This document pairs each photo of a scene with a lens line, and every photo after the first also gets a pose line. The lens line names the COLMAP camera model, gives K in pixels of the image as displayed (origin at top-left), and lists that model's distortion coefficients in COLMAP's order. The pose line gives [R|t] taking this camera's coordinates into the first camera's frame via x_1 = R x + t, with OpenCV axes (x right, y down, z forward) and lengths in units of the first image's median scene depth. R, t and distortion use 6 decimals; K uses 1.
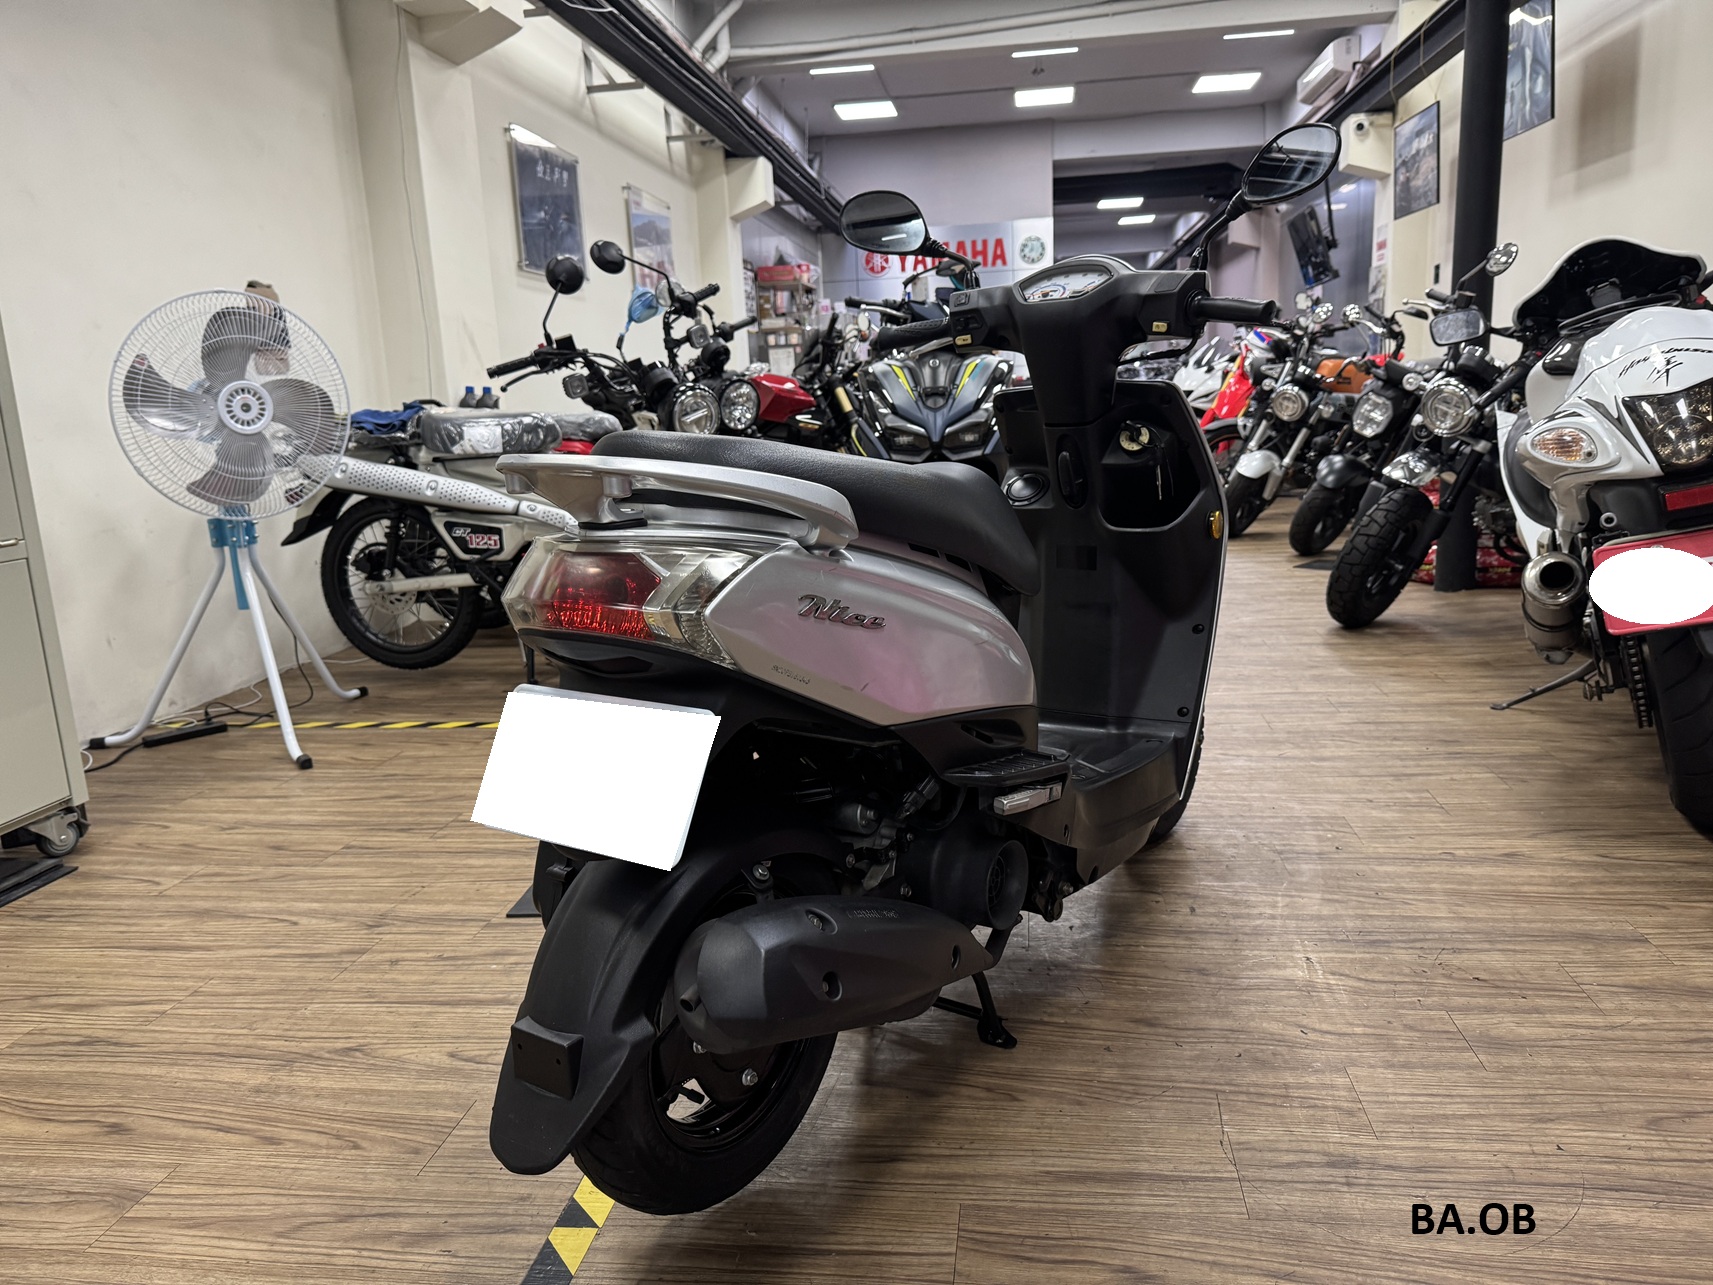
lens RADIAL K [[1224.3, 0, 850.0], [0, 1224.3, 648.1], [0, 0, 1]] dist [0.017223, -0.024068]
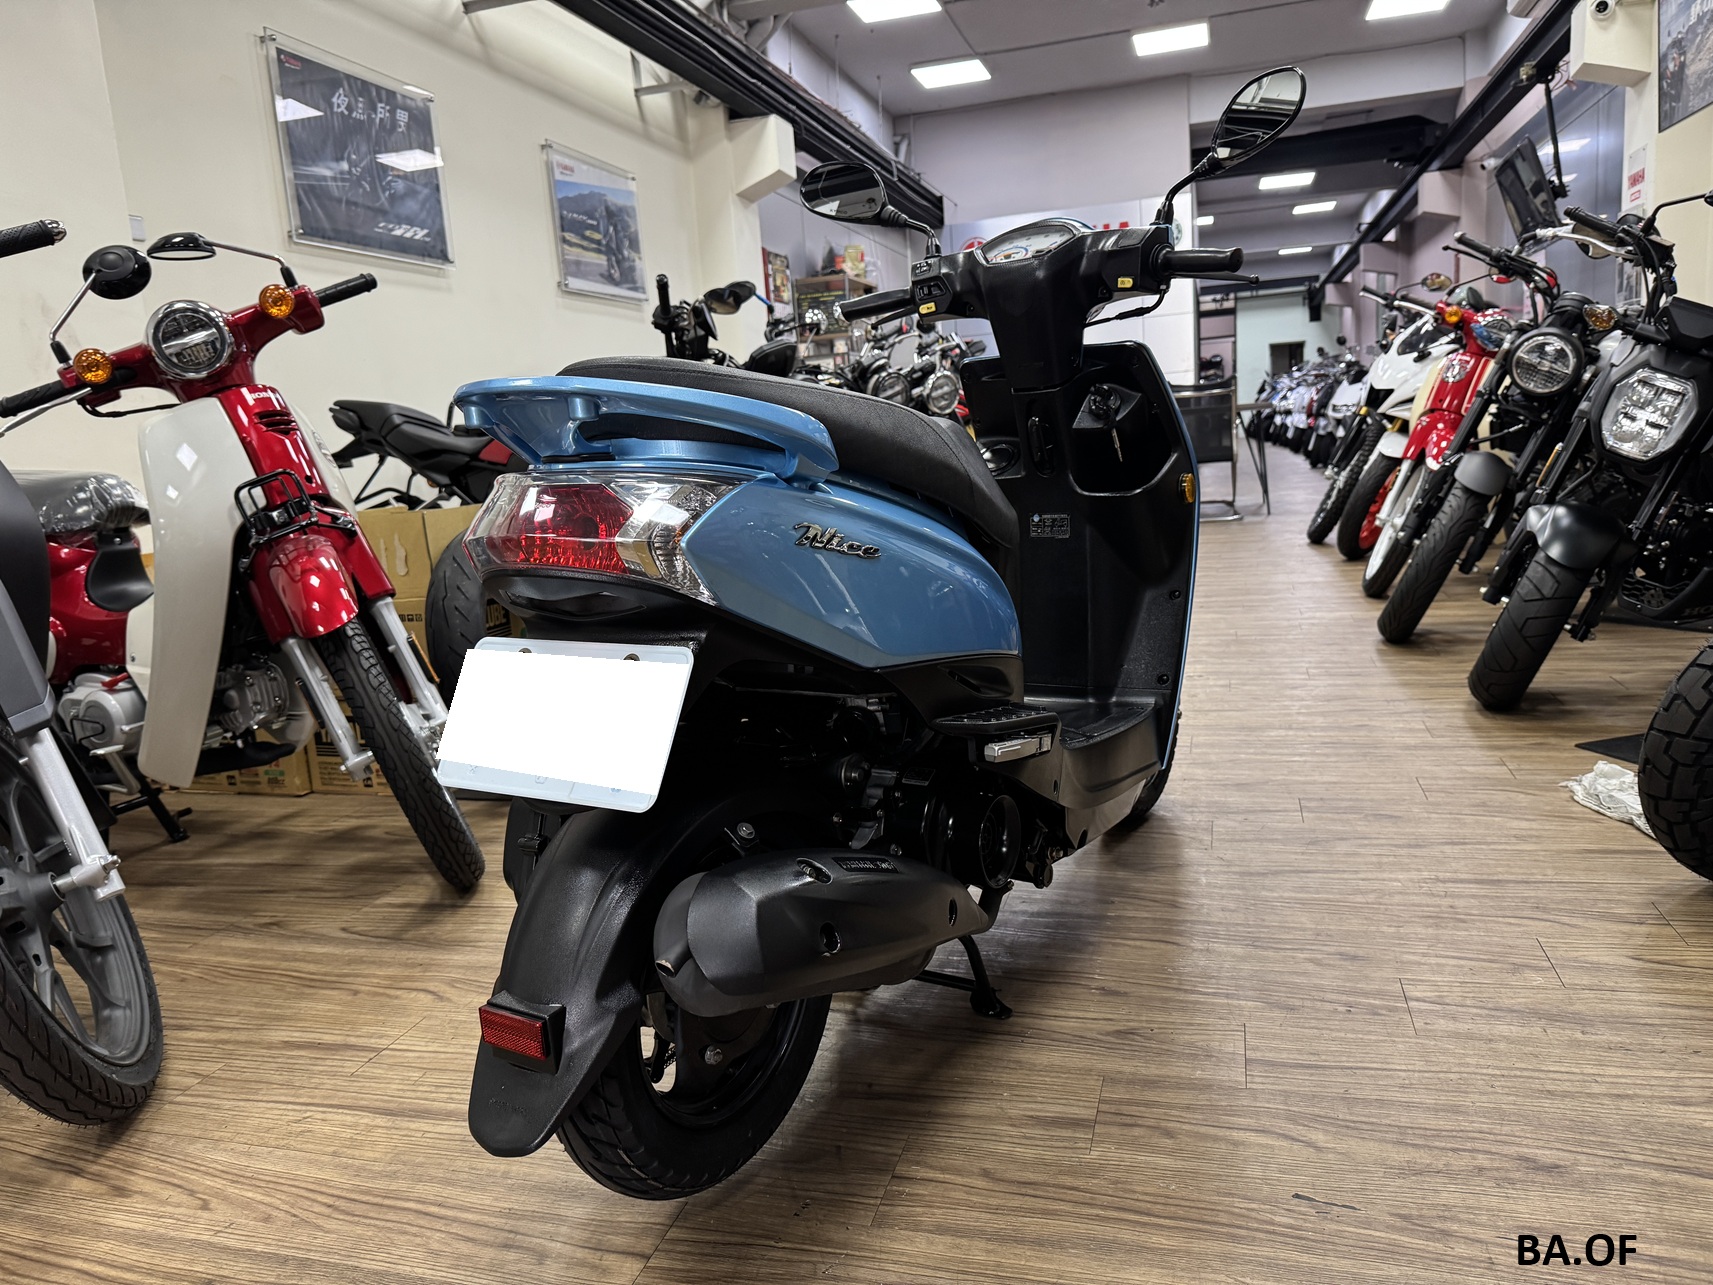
lens RADIAL K [[1224.3, 0, 841.6], [0, 1224.3, 638.8], [0, 0, 1]] dist [0.017223, -0.024068]
pose [[0.987757, 0.000463, -0.156000, 0.121037], [-0.004931, 0.999588, -0.028260, -0.057308], [0.155923, 0.028683, 0.987353, 0.315561]]
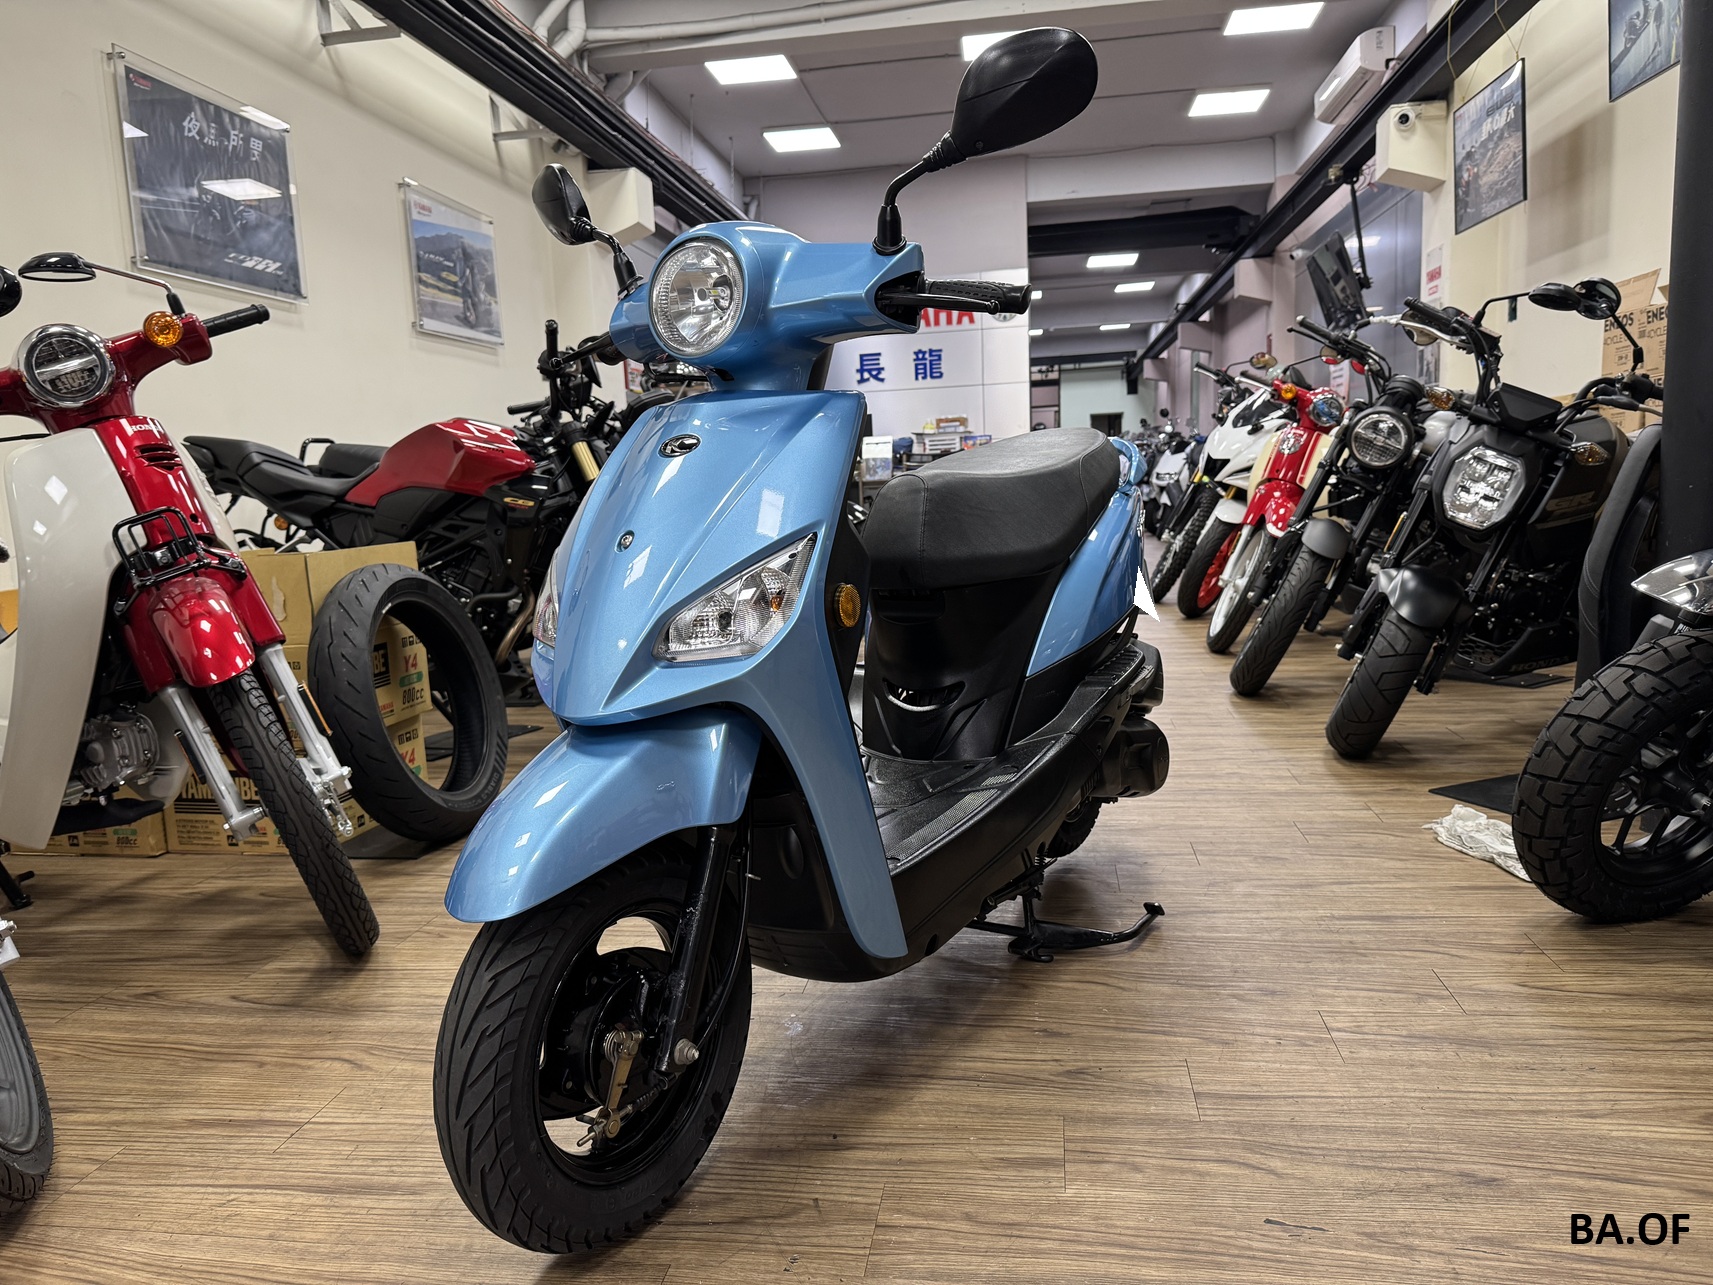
lens RADIAL K [[1224.3, 0, 846.9], [0, 1224.3, 645.2], [0, 0, 1]] dist [0.017223, -0.024068]
pose [[0.999896, 0.003136, -0.014063, 0.099403], [-0.004086, 0.997672, -0.068074, -0.056131], [0.013817, 0.068124, 0.997581, 0.312073]]
